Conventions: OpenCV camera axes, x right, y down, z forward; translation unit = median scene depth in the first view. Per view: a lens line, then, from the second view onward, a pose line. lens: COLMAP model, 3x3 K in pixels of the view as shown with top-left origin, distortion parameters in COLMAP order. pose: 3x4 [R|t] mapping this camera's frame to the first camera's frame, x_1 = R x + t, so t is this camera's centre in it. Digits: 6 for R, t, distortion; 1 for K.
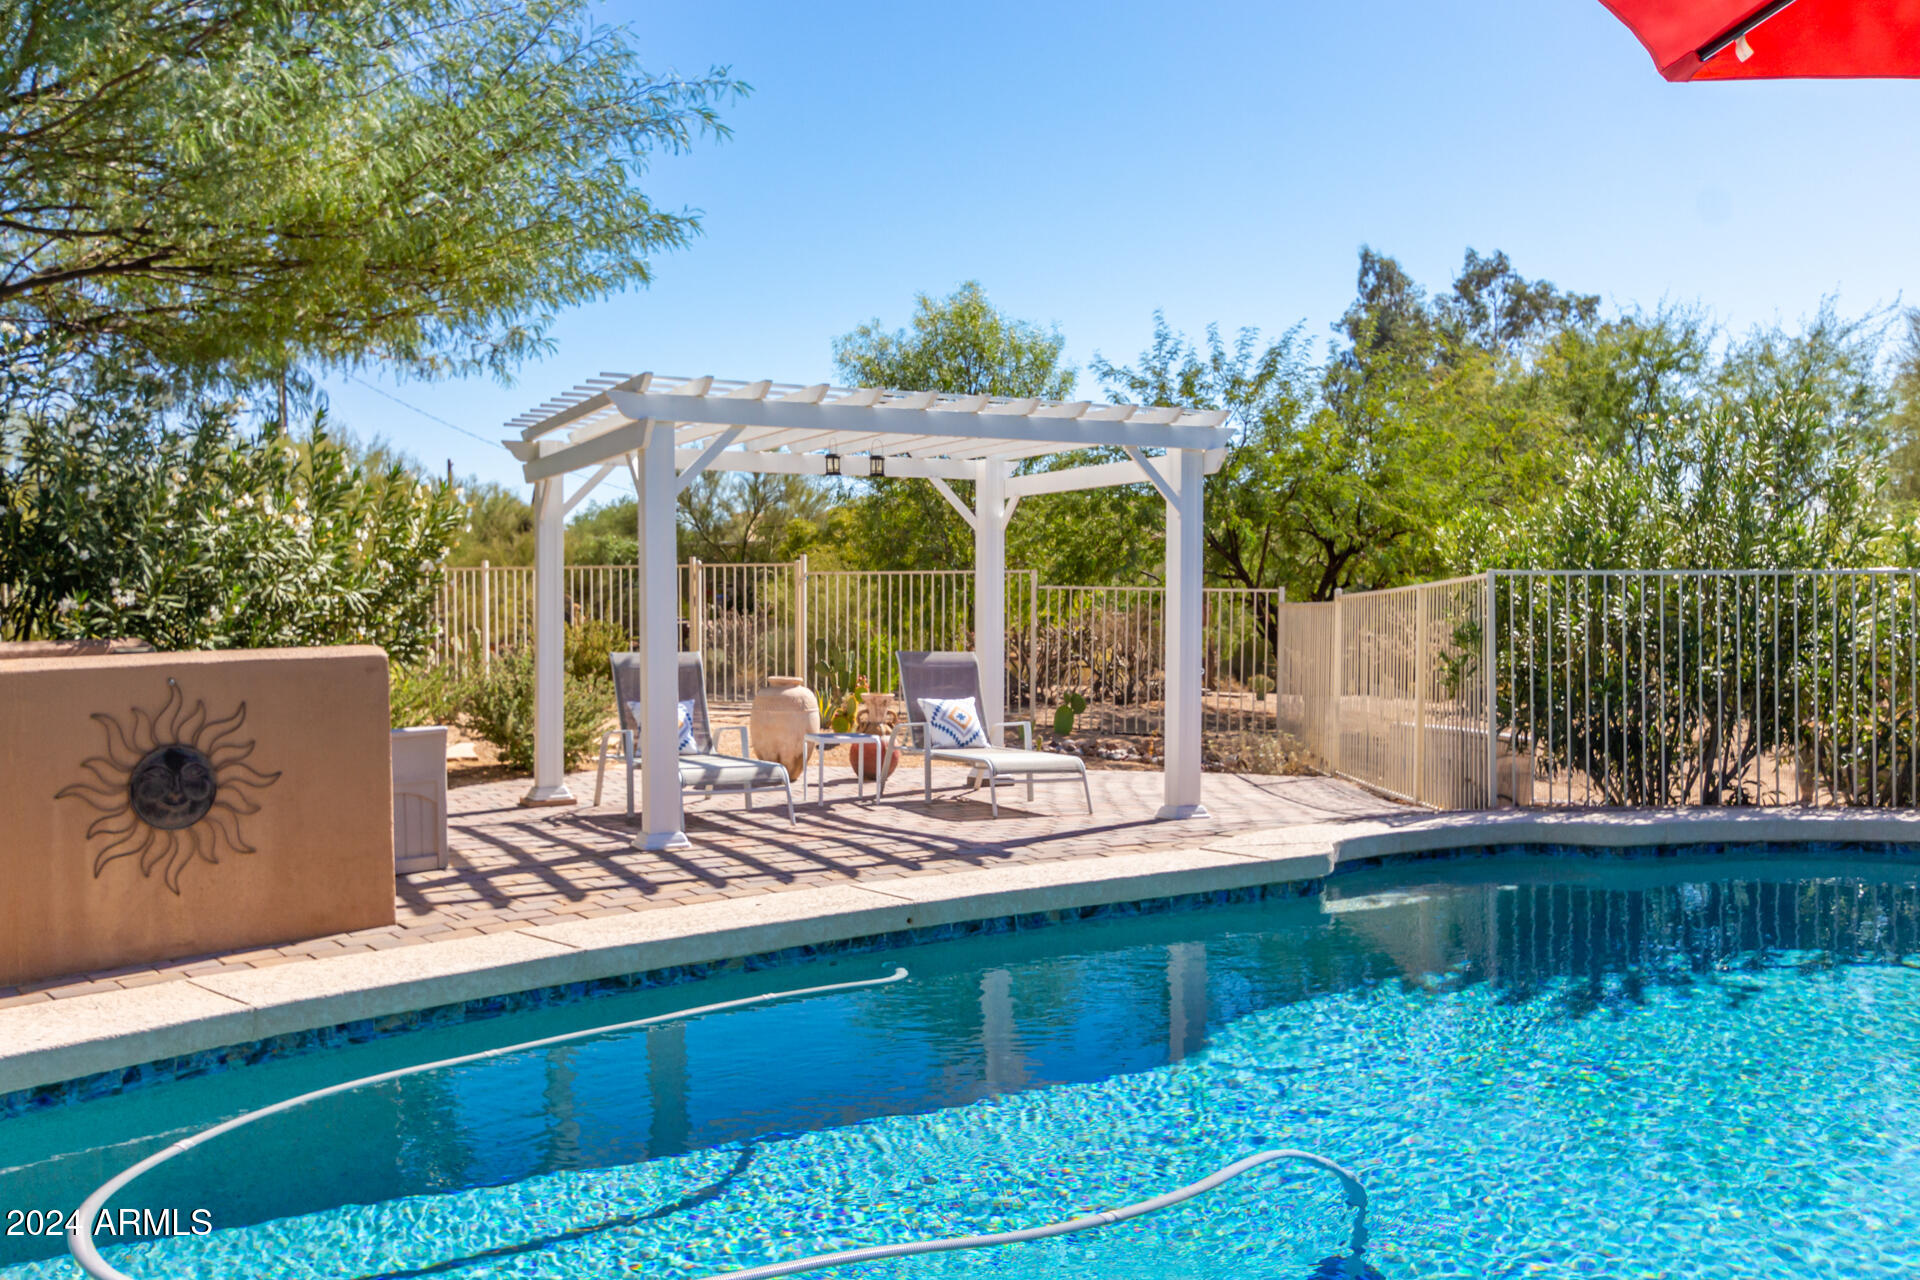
lens RADIAL K [[1716.0, 0, 960.0], [0, 1716.0, 640.0], [0, 0, 1]] dist [0.040505, -0.002544]
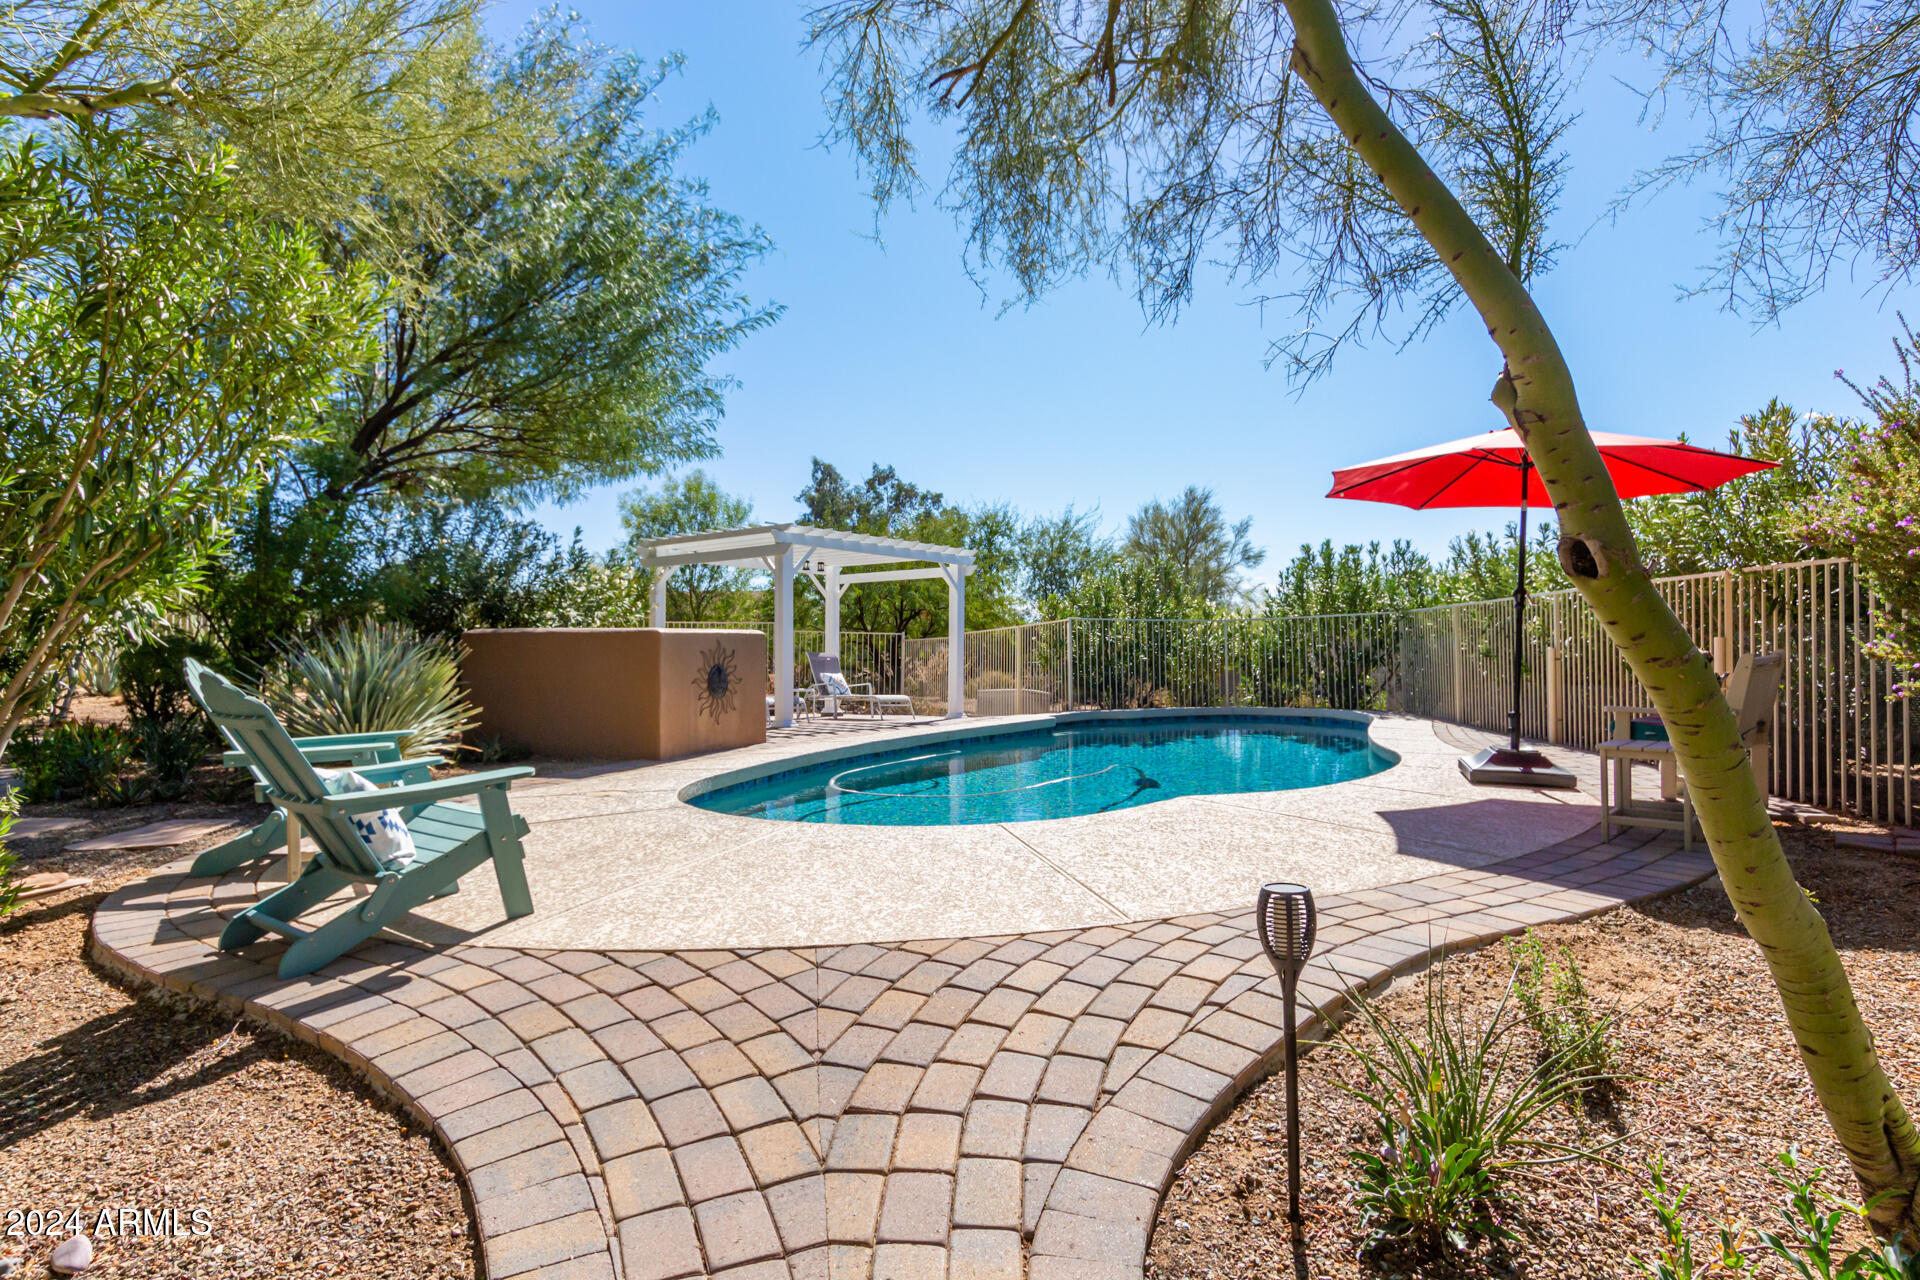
lens RADIAL K [[1036.4, 0, 955.5], [0, 1036.4, 660.7], [0, 0, 1]] dist [-0.001418, -0.000675]
pose [[0.916580, 0.001752, 0.399848, -0.070234], [0.006752, 0.999780, -0.019858, 0.008150], [-0.399795, 0.020901, 0.916366, -0.050648]]
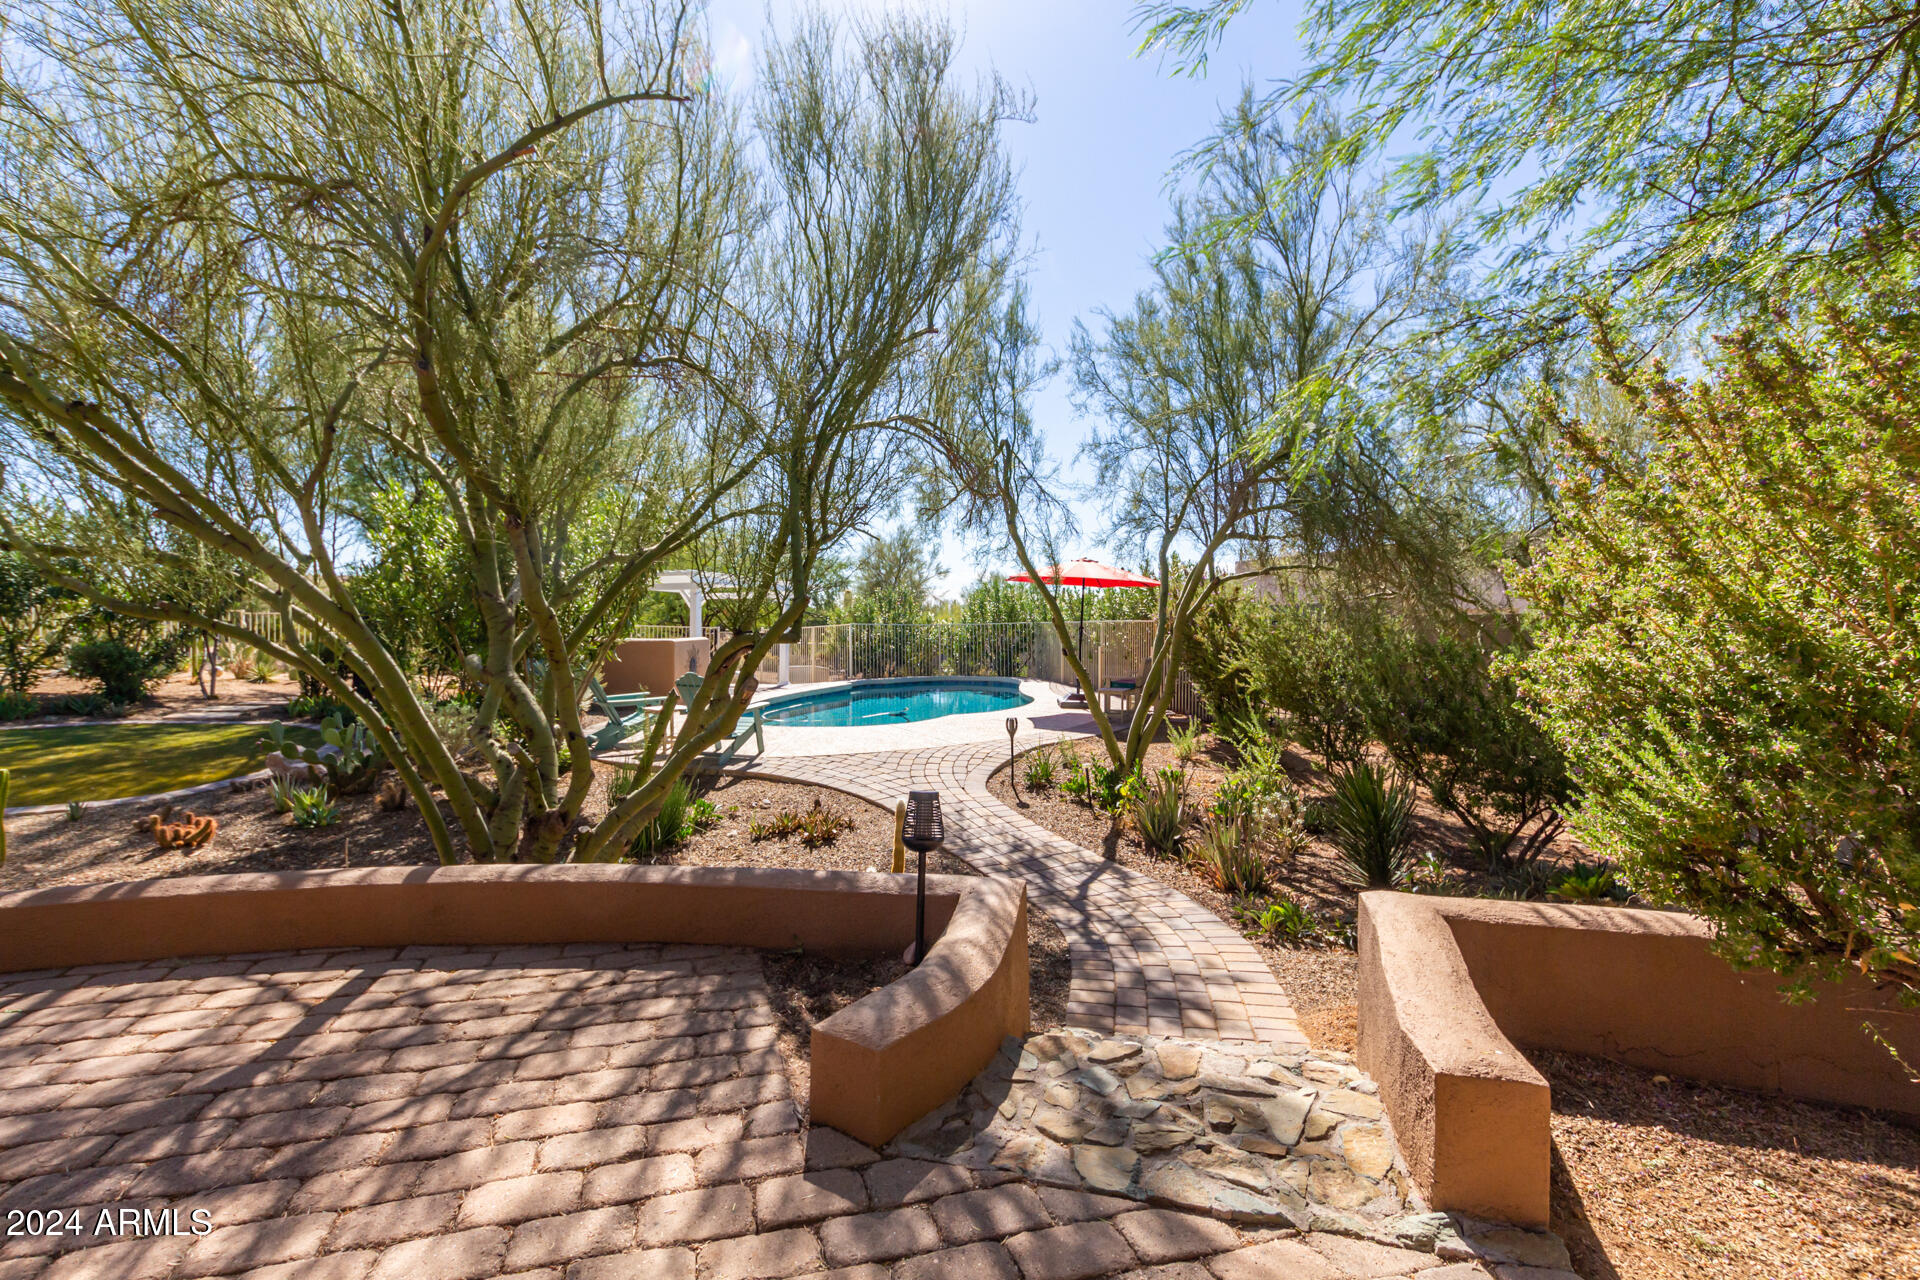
lens RADIAL K [[884.2, 0, 971.2], [0, 884.2, 629.9], [0, 0, 1]] dist [0.003473, 0.000215]
pose [[0.735108, 0.008019, 0.677902, -0.144511], [0.009876, 0.999697, -0.022535, 0.004323], [-0.677878, 0.023261, 0.734807, -0.120437]]
